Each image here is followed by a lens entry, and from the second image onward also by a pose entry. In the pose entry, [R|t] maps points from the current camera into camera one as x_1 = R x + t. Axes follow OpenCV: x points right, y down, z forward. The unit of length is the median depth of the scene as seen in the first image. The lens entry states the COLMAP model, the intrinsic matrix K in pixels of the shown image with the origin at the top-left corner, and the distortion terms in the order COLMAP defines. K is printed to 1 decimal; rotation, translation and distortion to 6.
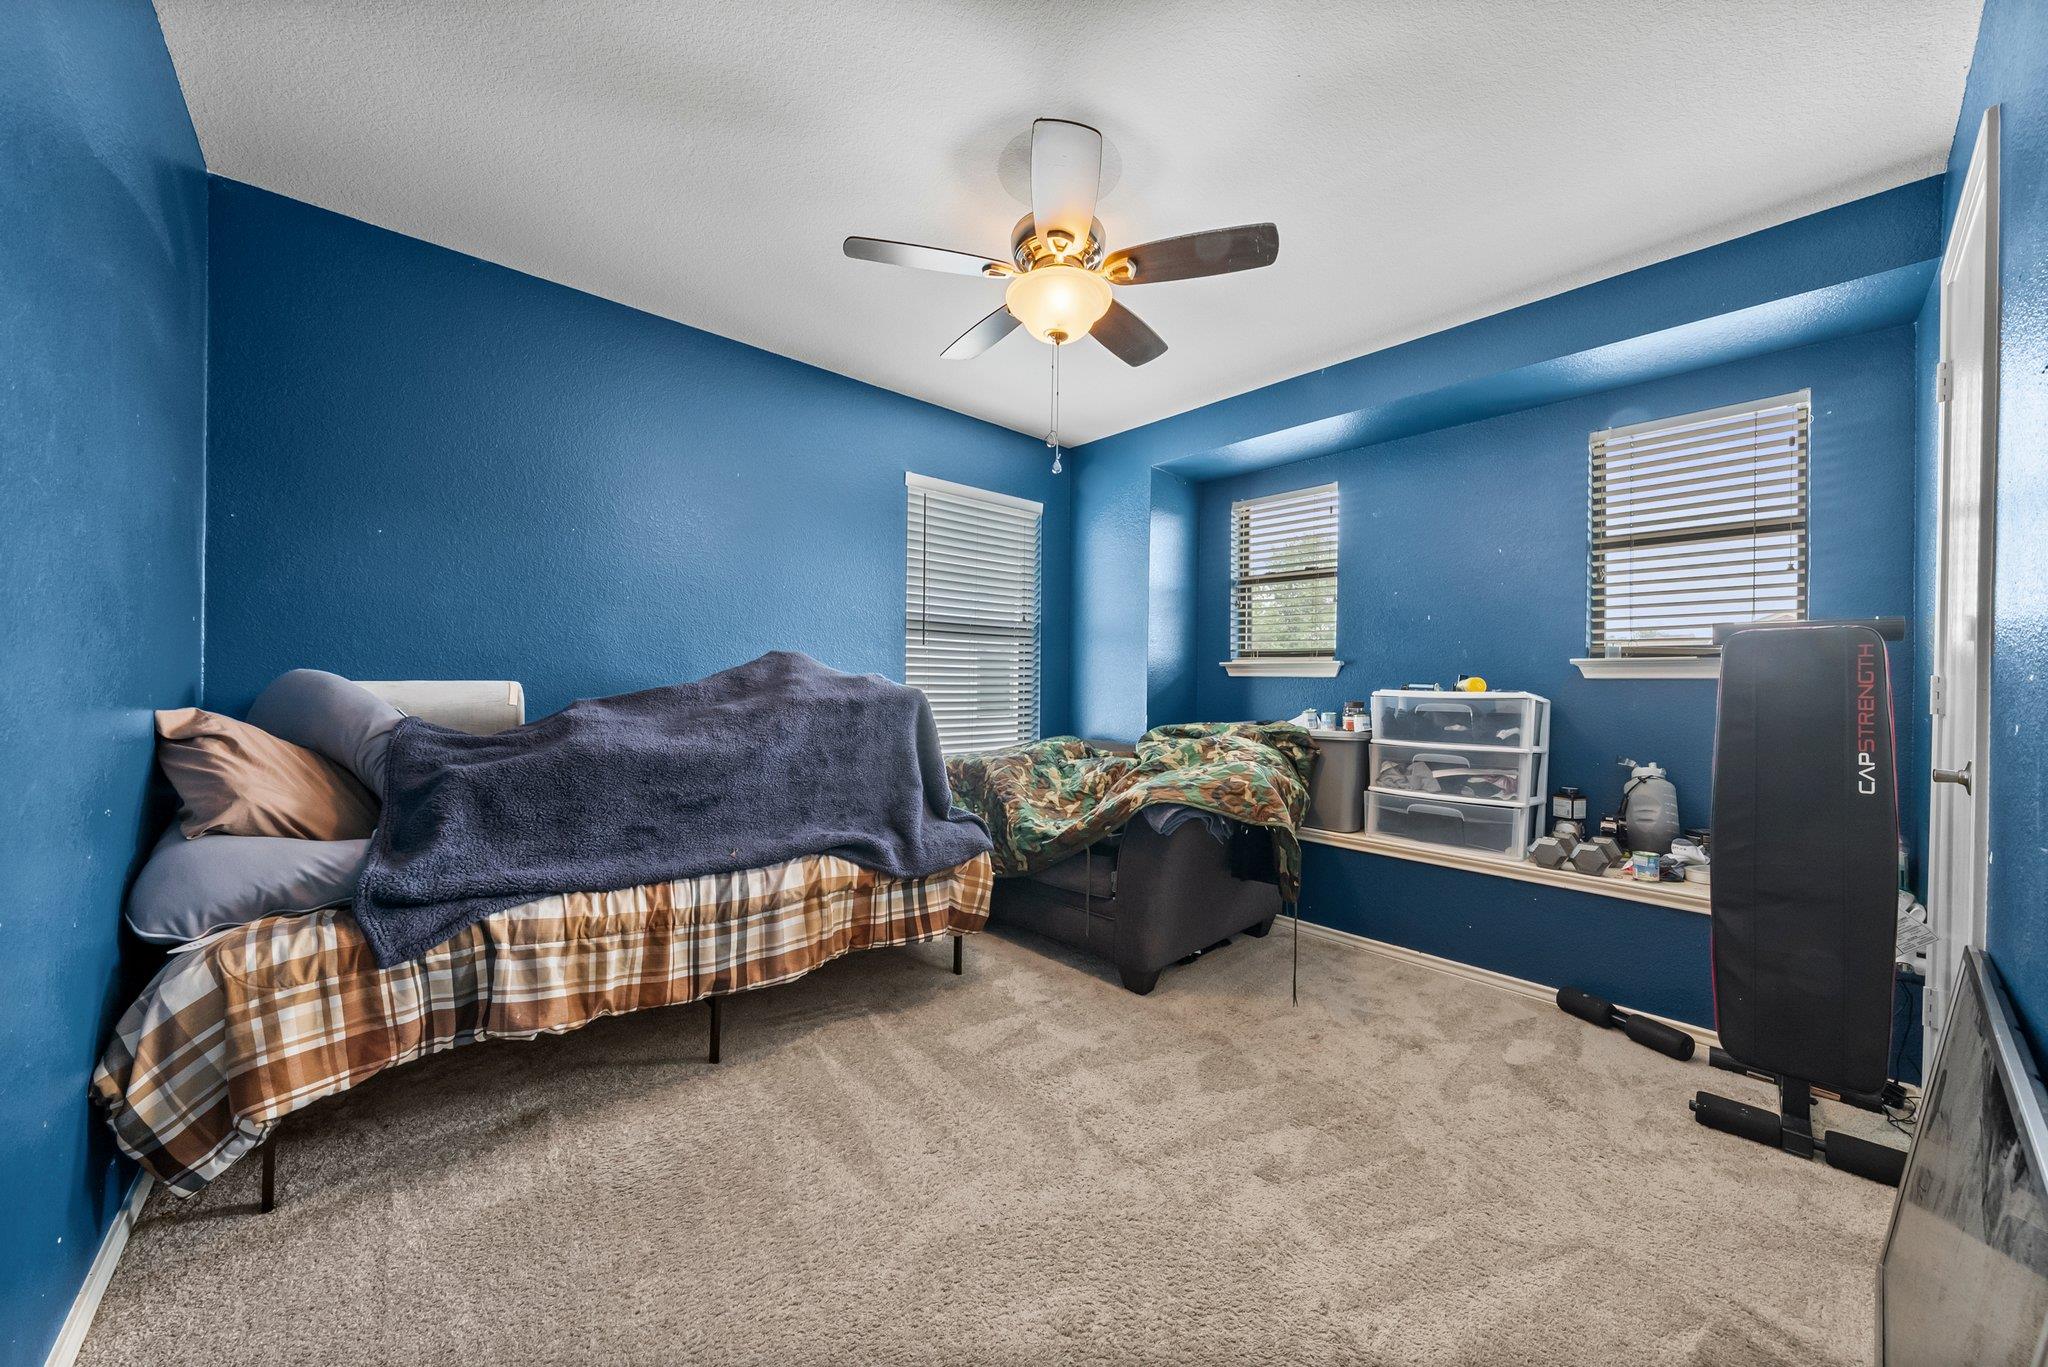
lens RADIAL K [[709.4, 0, 1023.2], [0, 709.4, 682.3], [0, 0, 1]] dist [-0.001879, -0.000083]
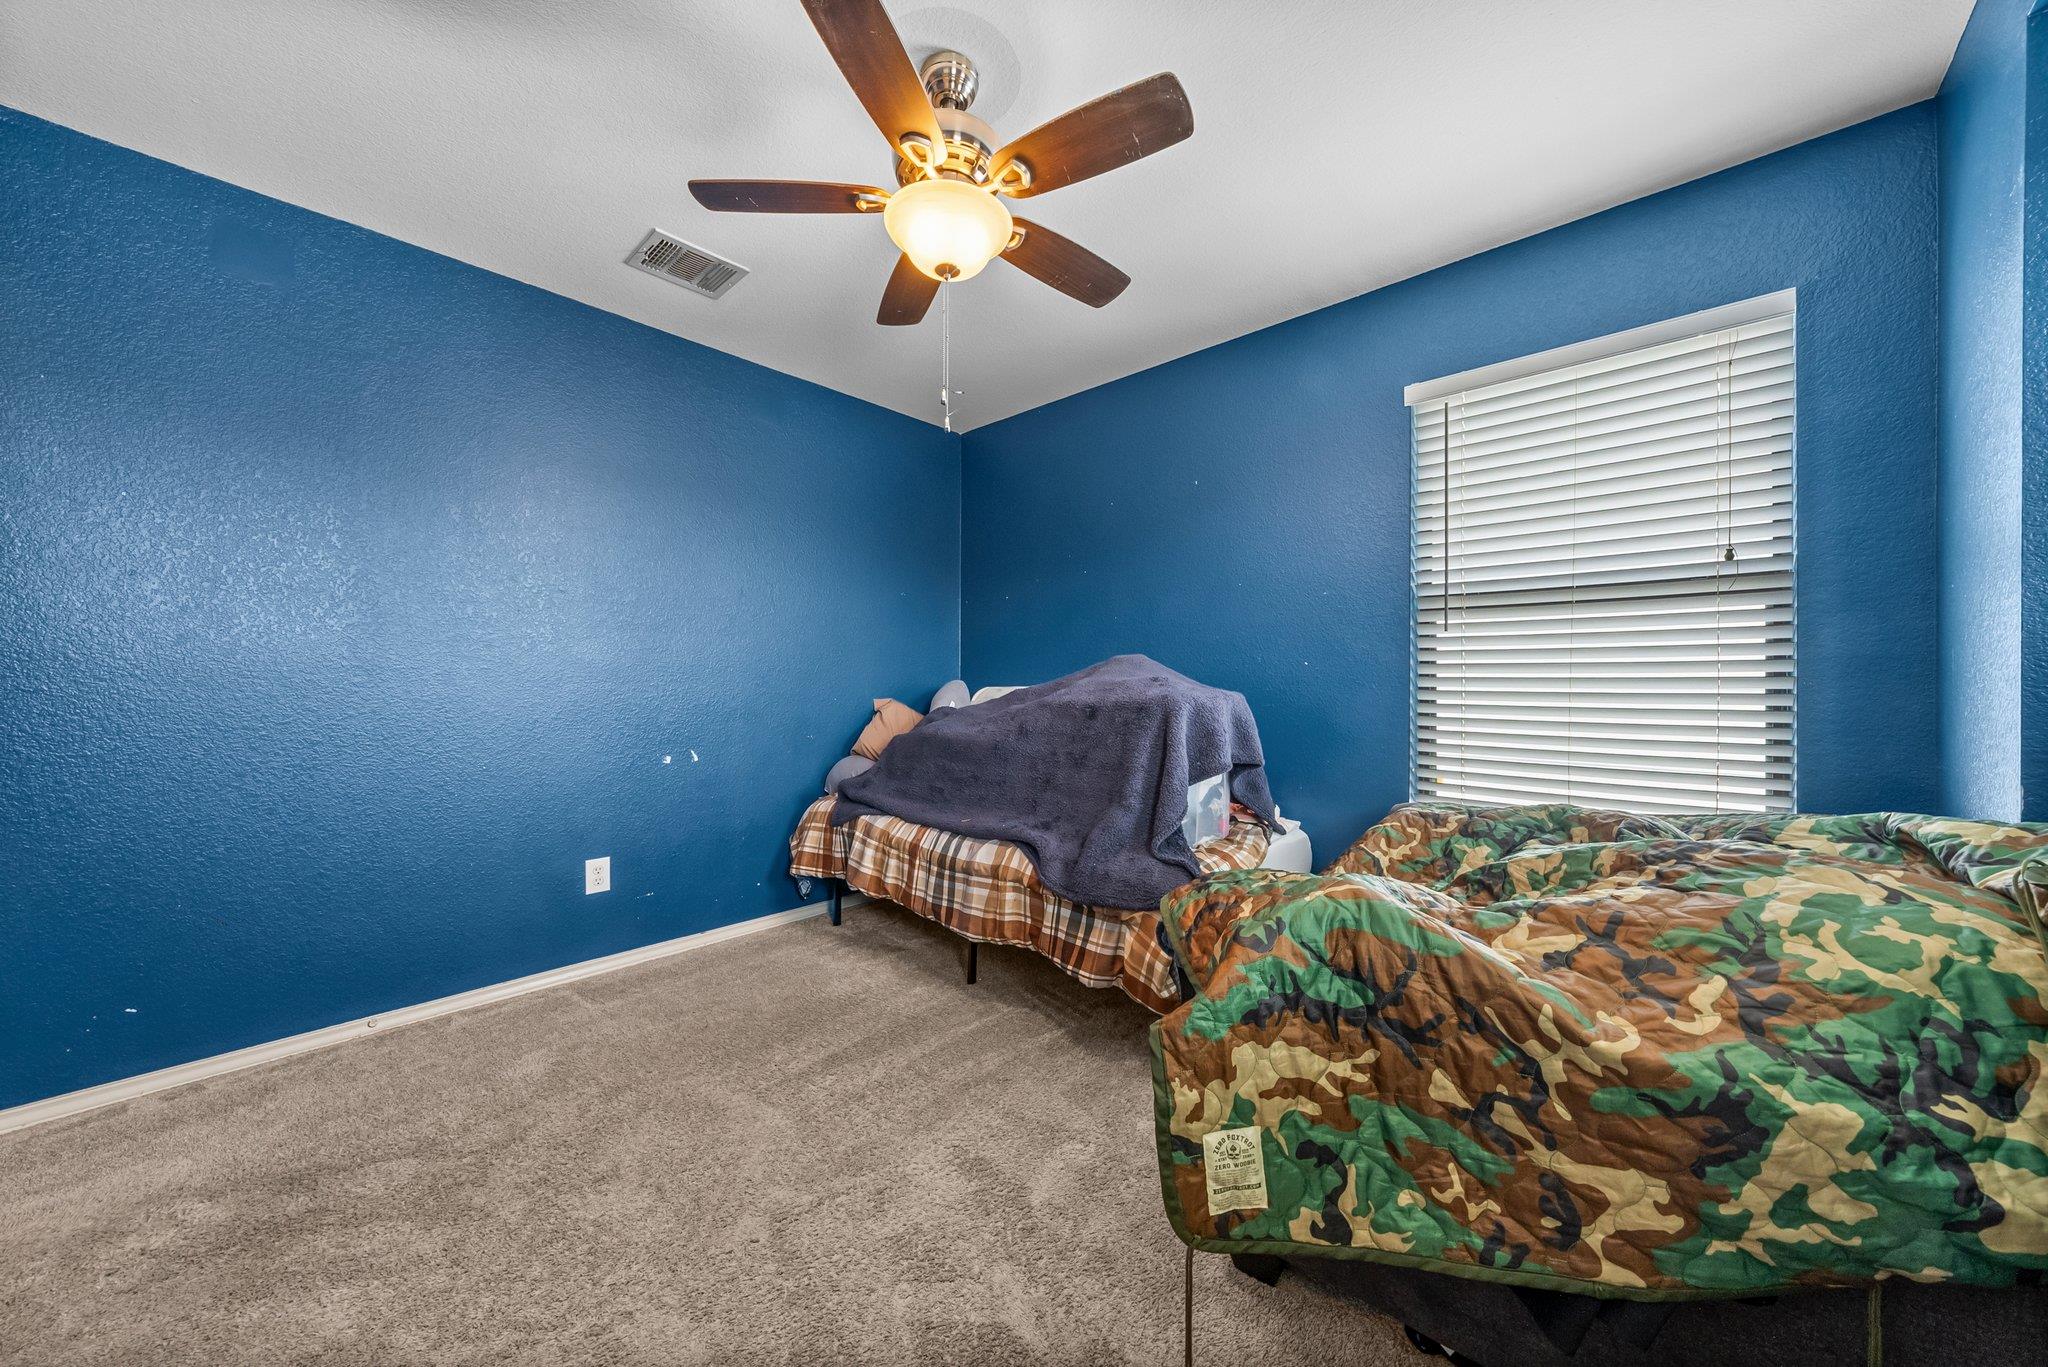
lens RADIAL K [[709.4, 0, 1024.5], [0, 709.4, 683.4], [0, 0, 1]] dist [-0.001879, -0.000083]
pose [[0.103406, -0.008722, -0.994601, 0.856720], [-0.005977, 0.999938, -0.009390, 0.008347], [0.994621, 0.006916, 0.103347, 0.973241]]
